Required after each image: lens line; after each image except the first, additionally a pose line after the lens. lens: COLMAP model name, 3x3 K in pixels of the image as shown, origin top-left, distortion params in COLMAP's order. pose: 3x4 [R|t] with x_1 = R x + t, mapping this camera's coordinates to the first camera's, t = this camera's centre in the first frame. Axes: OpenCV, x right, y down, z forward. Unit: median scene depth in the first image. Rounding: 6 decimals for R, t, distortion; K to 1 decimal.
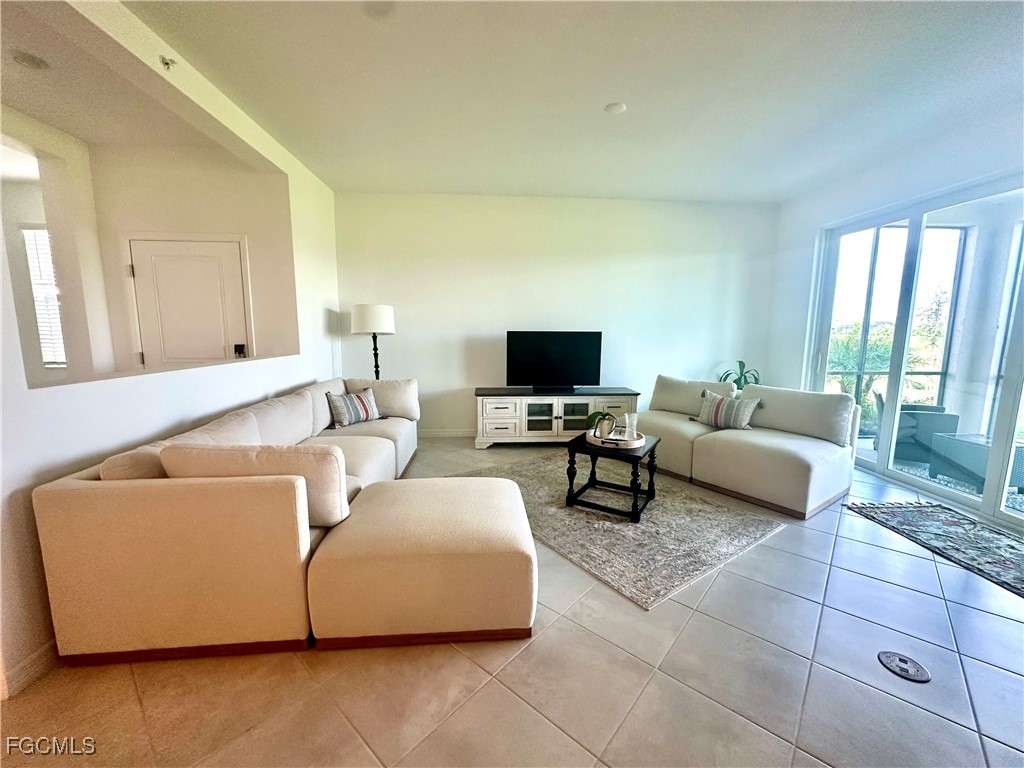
lens RADIAL K [[410.1, 0, 515.8], [0, 410.1, 382.7], [0, 0, 1]] dist [-0.007812, 0.002494]
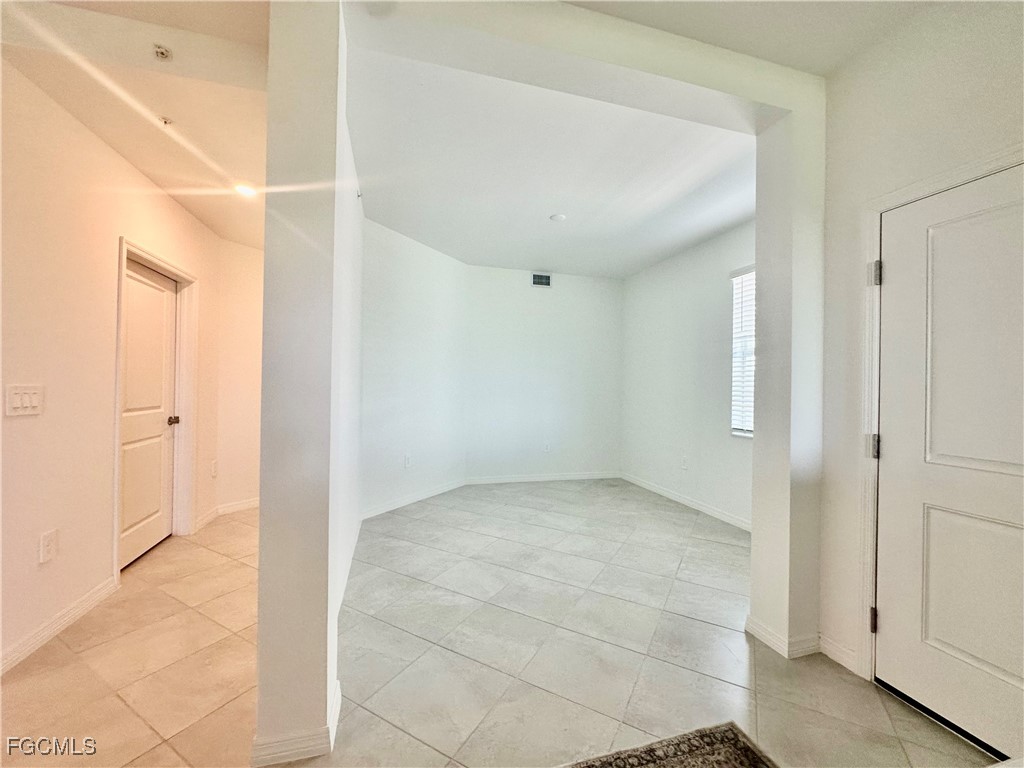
lens RADIAL K [[410.1, 0, 510.8], [0, 410.1, 383.5], [0, 0, 1]] dist [-0.007812, 0.002494]
pose [[0.203271, -0.009979, -0.979072, -0.512301], [-0.145837, 0.988485, -0.040353, -0.049902], [0.968201, 0.150988, 0.199475, 0.455320]]
